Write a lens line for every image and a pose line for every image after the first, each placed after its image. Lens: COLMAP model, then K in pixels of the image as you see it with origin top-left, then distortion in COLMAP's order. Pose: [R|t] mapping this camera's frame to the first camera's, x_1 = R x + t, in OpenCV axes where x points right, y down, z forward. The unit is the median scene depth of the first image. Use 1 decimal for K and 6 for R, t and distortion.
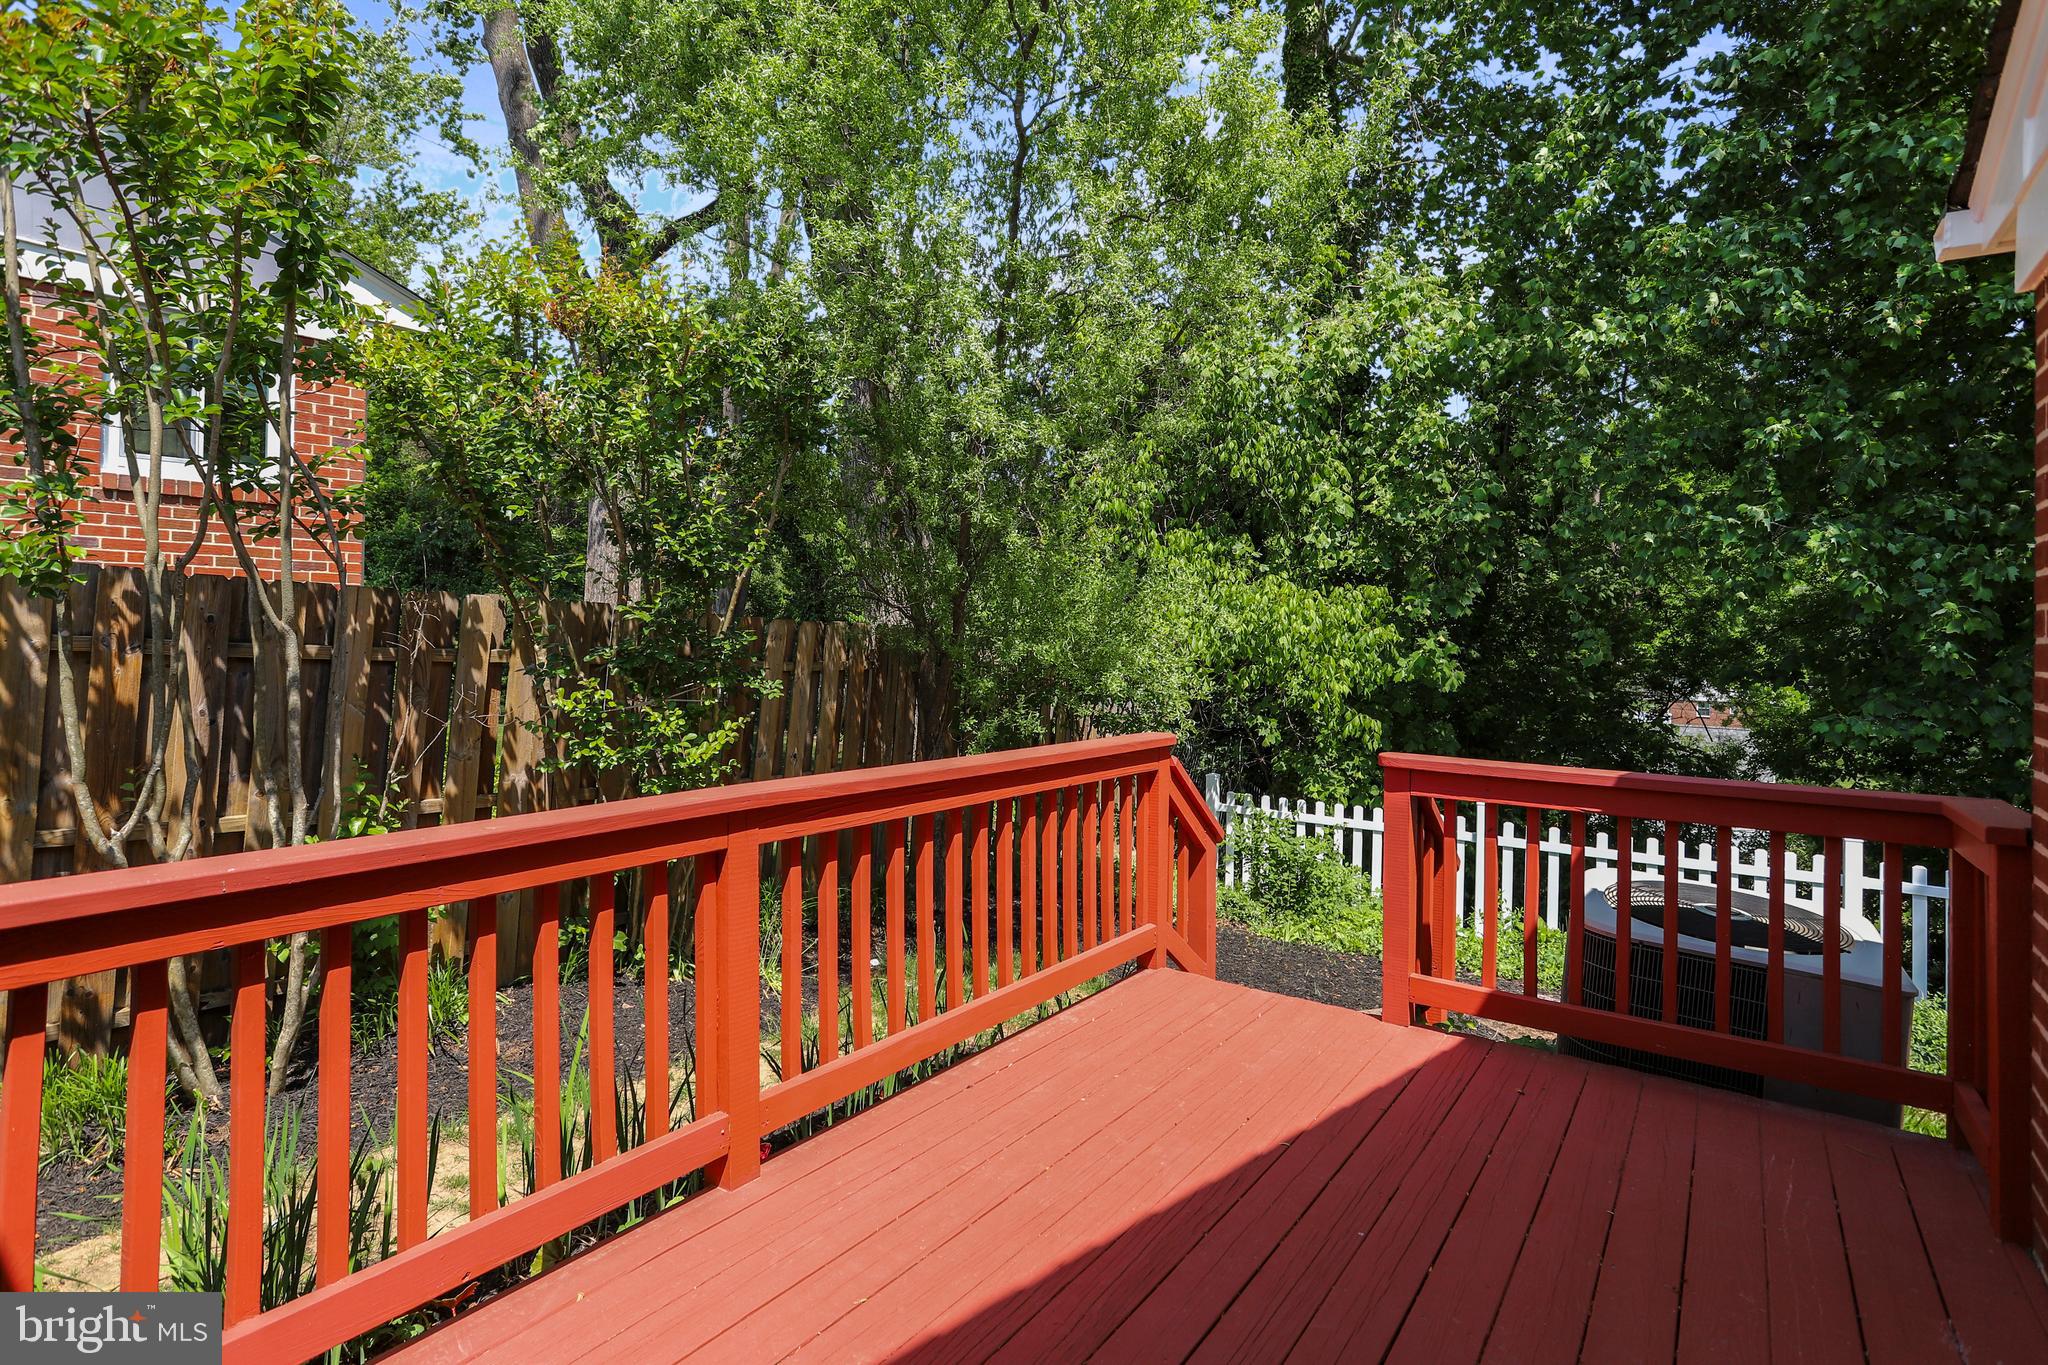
lens RADIAL K [[1068.6, 0, 1049.6], [0, 1068.6, 628.0], [0, 0, 1]] dist [-0.014028, -0.000465]
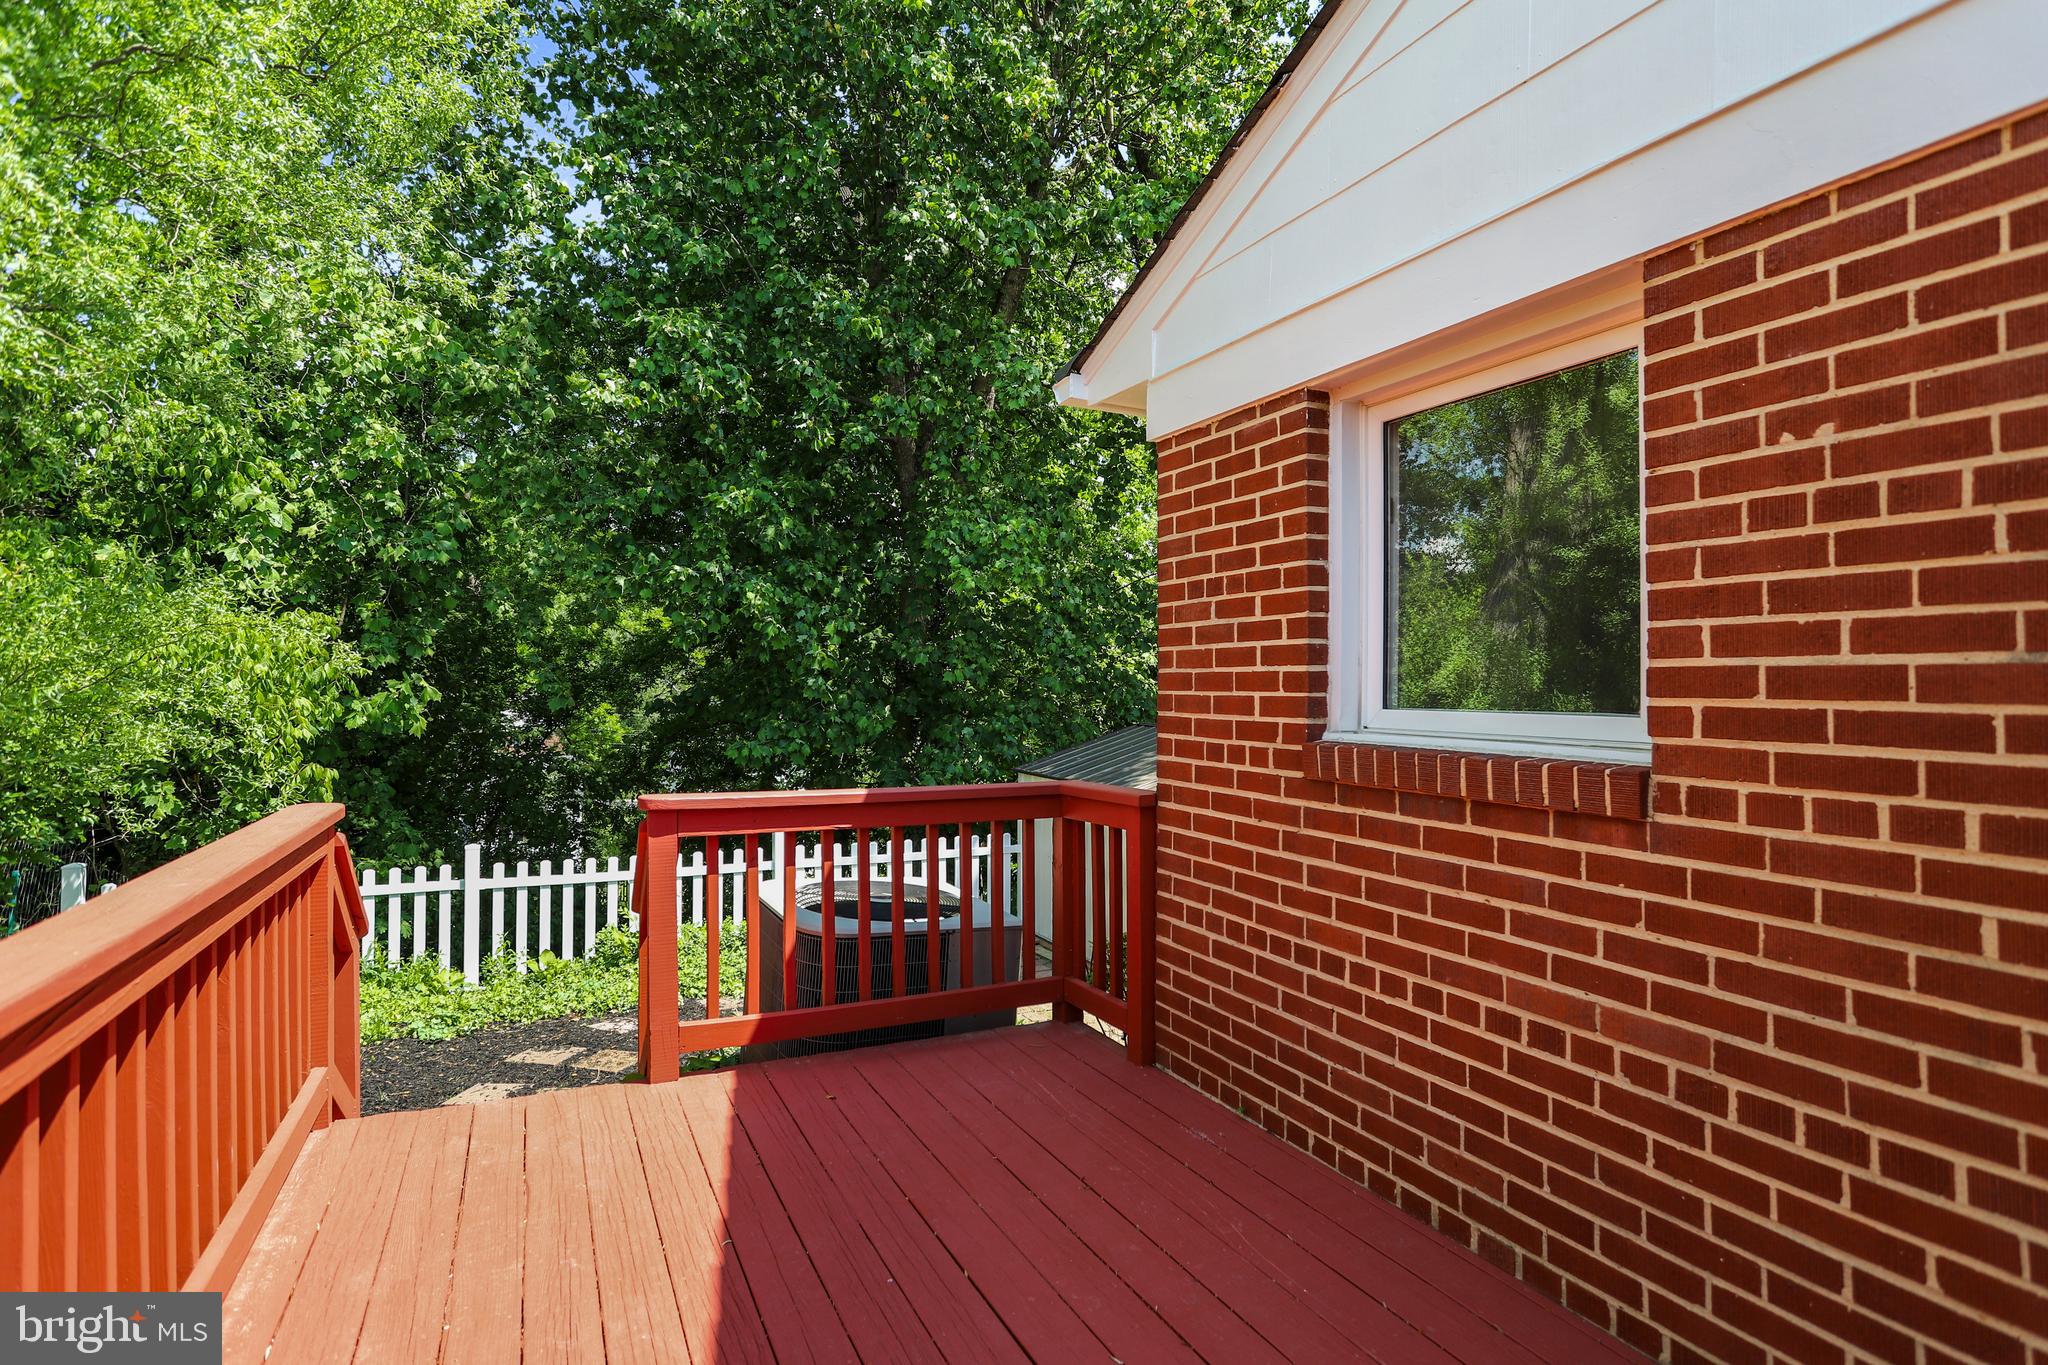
lens RADIAL K [[1010.3, 0, 1042.7], [0, 1010.3, 655.4], [0, 0, 1]] dist [-0.046941, 0.024171]
pose [[0.500637, 0.010429, 0.865594, -0.245693], [-0.001159, 0.999935, -0.011378, 0.005290], [-0.865657, 0.004693, 0.500616, 0.241864]]
